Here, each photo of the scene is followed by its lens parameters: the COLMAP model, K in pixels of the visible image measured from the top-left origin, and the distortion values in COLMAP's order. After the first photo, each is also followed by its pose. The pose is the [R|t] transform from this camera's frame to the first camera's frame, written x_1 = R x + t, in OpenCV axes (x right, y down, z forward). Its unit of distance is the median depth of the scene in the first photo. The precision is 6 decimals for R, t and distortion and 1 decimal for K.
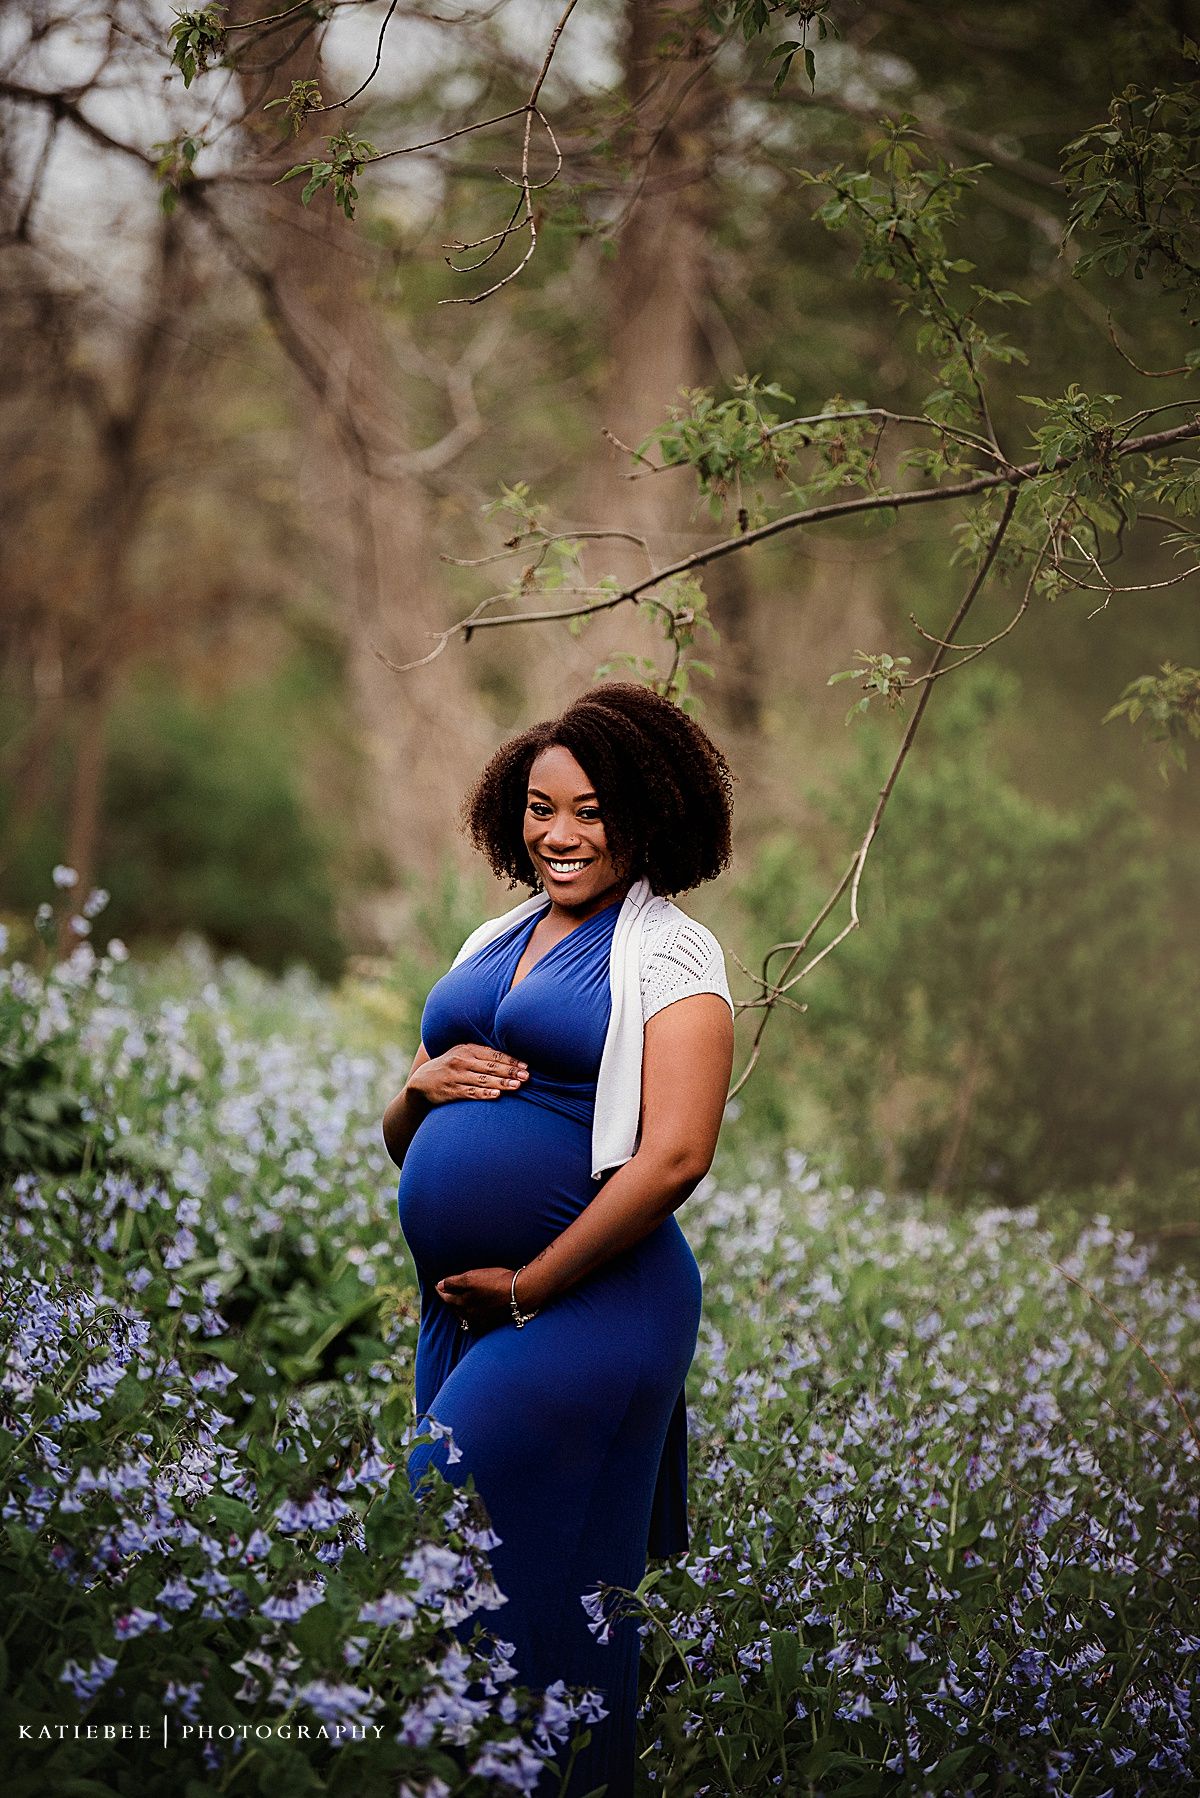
lens RADIAL K [[8394.2, 0, 599.7], [0, 8394.2, 887.8], [0, 0, 1]] dist [1.928581, 0.000000]
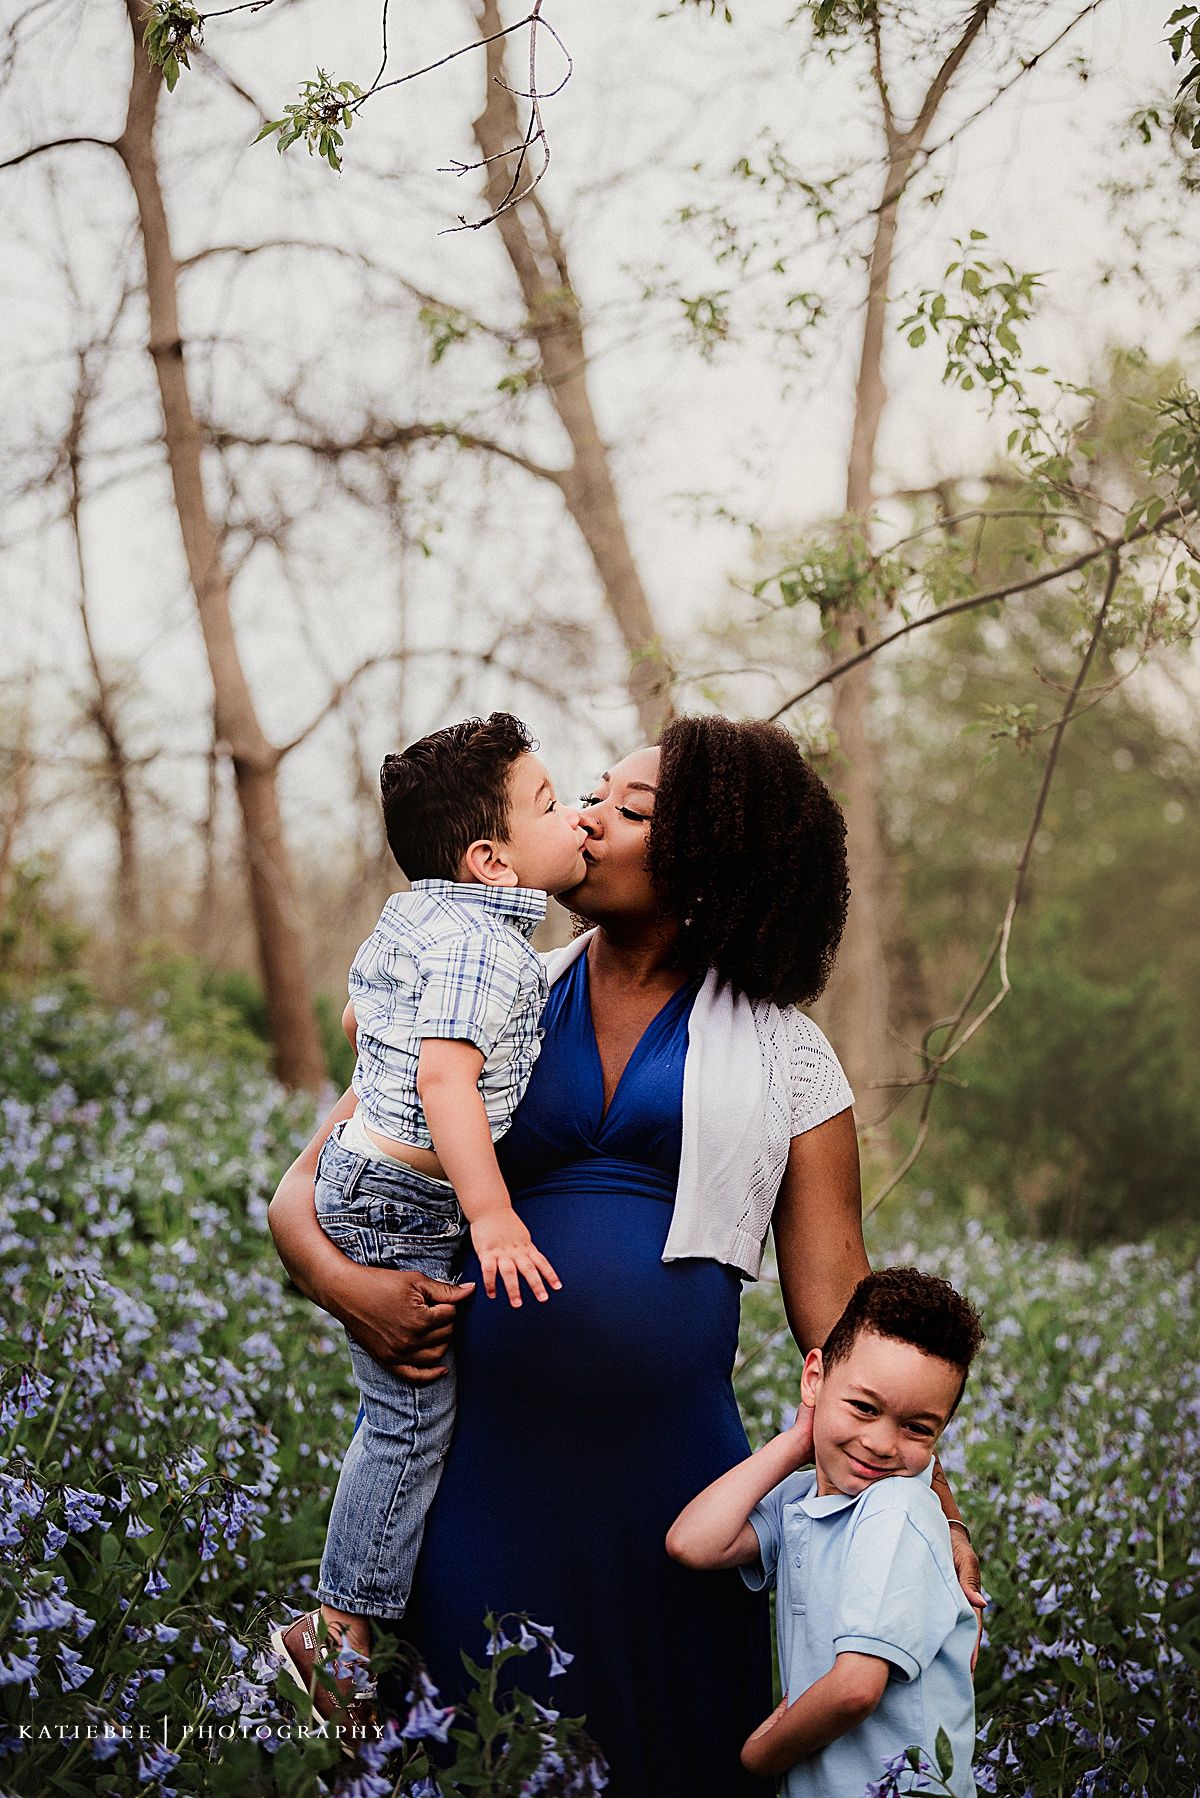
lens RADIAL K [[3613.4, 0, 582.4], [0, 3613.4, 906.0], [0, 0, 1]] dist [0.143880, 0.000000]
pose [[0.991909, -0.103721, -0.073199, 0.012039], [0.098976, 0.992917, -0.065722, 0.017679], [0.079498, 0.057945, 0.995149, 0.543024]]
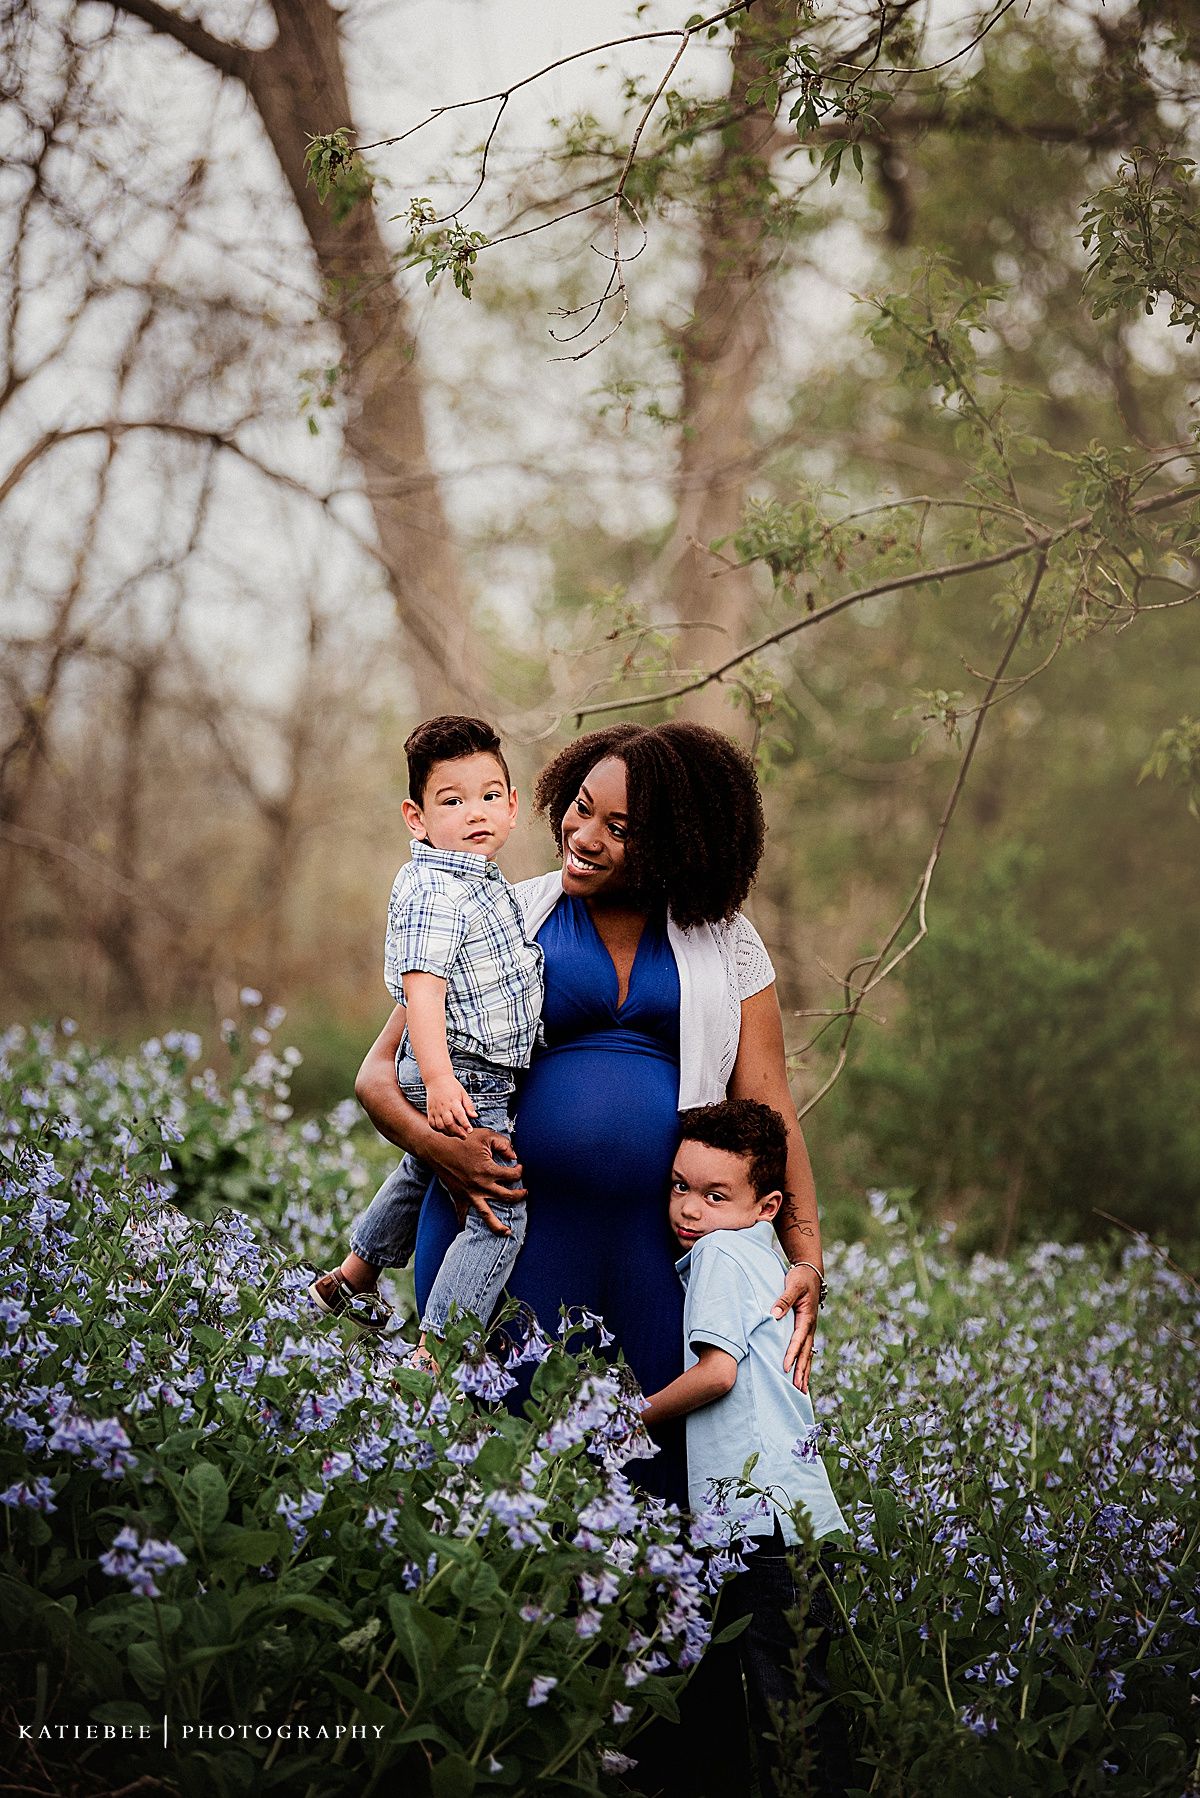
lens RADIAL K [[6847.0, 0, 602.9], [0, 6847.0, 892.4], [0, 0, 1]] dist [1.400812, 0.000000]
pose [[0.998885, -0.046251, -0.009483, -0.004611], [0.045778, 0.997929, -0.045190, 0.038641], [0.011554, 0.044706, 0.998933, 0.051476]]
